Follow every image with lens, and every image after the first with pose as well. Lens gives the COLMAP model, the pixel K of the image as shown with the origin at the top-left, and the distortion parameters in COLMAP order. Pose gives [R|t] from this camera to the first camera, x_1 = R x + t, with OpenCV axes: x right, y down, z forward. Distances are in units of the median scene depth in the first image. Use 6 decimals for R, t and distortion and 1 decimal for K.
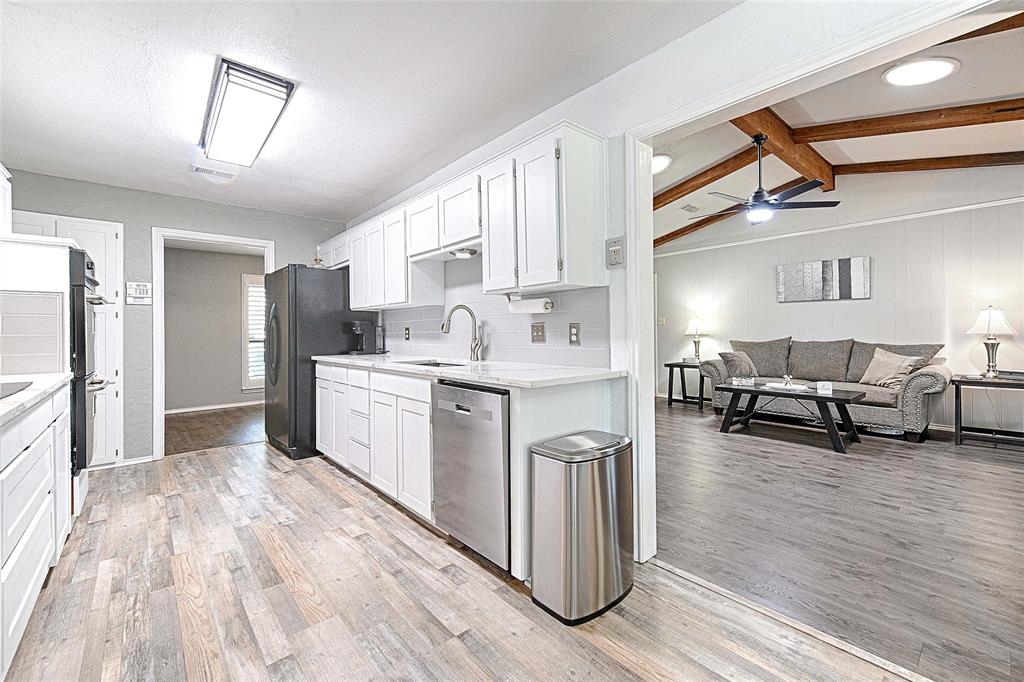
lens RADIAL K [[430.8, 0, 531.5], [0, 430.8, 329.2], [0, 0, 1]] dist [0.002267, 0.000167]
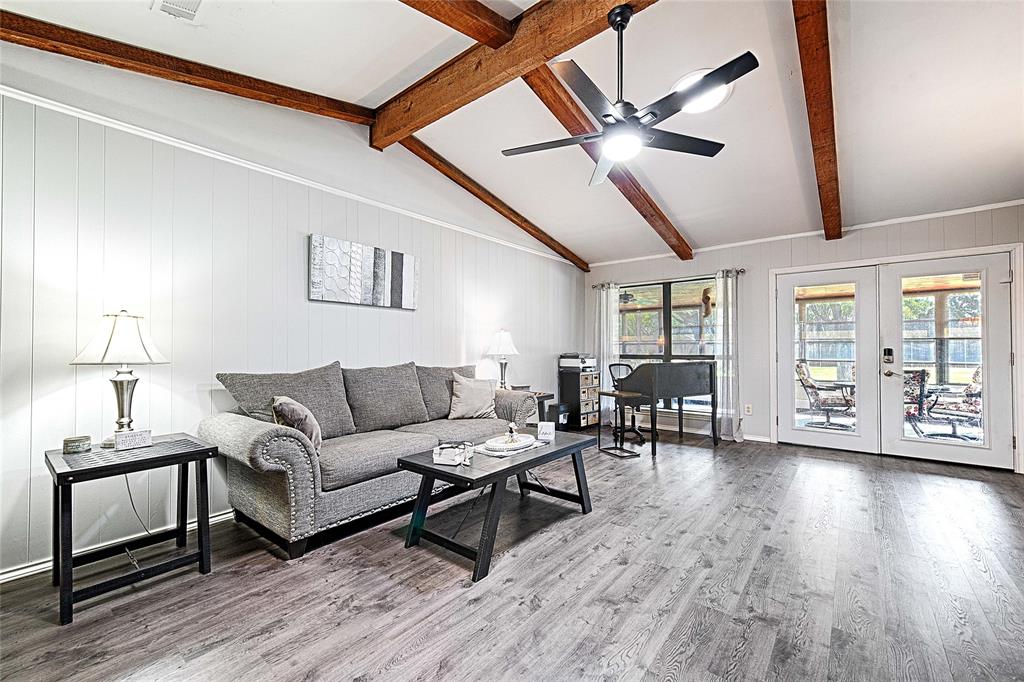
lens RADIAL K [[411.3, 0, 512.3], [0, 411.3, 344.2], [0, 0, 1]] dist [0.002533, 0.000134]
pose [[-0.146096, 0.018837, 0.989091, 0.011915], [-0.002611, 0.999808, -0.019427, 0.004642], [-0.989267, -0.005421, -0.146018, 0.933247]]
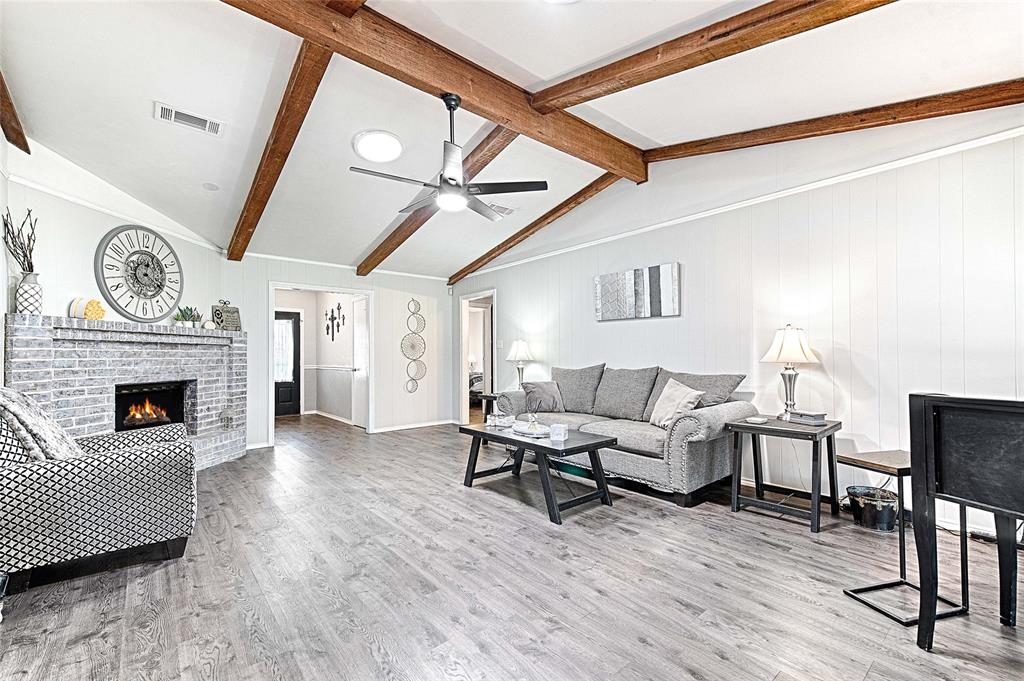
lens RADIAL K [[432.3, 0, 514.4], [0, 432.3, 351.5], [0, 0, 1]] dist [0.001041, 0.000144]
pose [[0.999481, 0.002960, -0.032072, 0.504991], [-0.002979, 0.999995, -0.000549, -0.004318], [0.032071, 0.000644, 0.999485, 0.193900]]
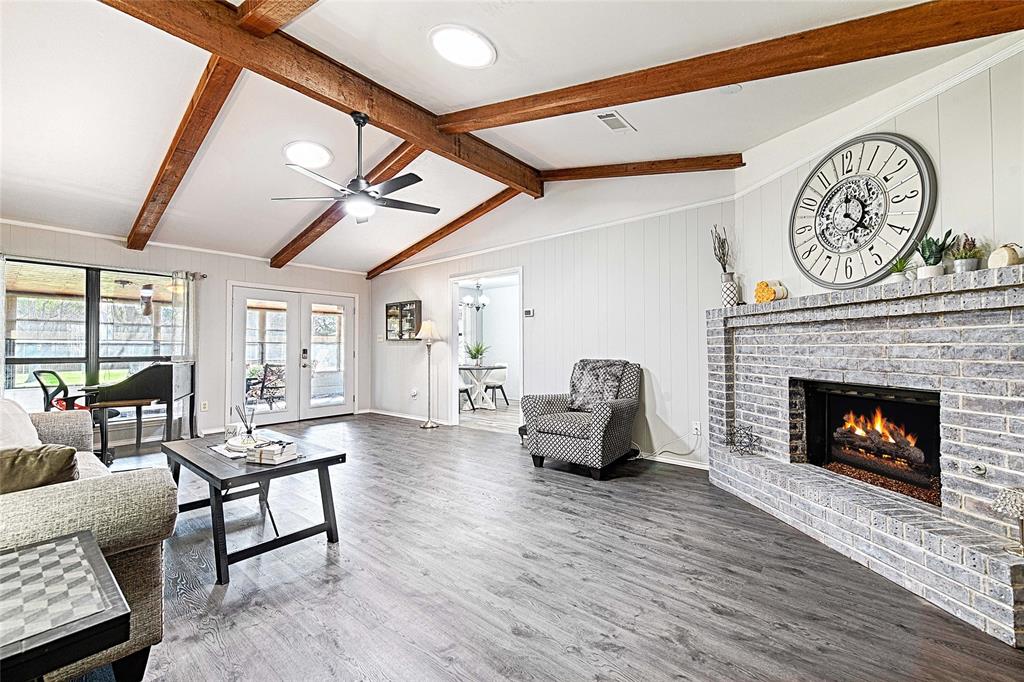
lens RADIAL K [[418.8, 0, 516.0], [0, 418.8, 341.5], [0, 0, 1]] dist [-0.000975, -0.000142]
pose [[-0.989524, 0.013589, -0.143725, 0.267598], [0.016739, 0.999645, -0.020732, 0.010036], [0.143392, -0.022920, -0.989400, 1.400869]]
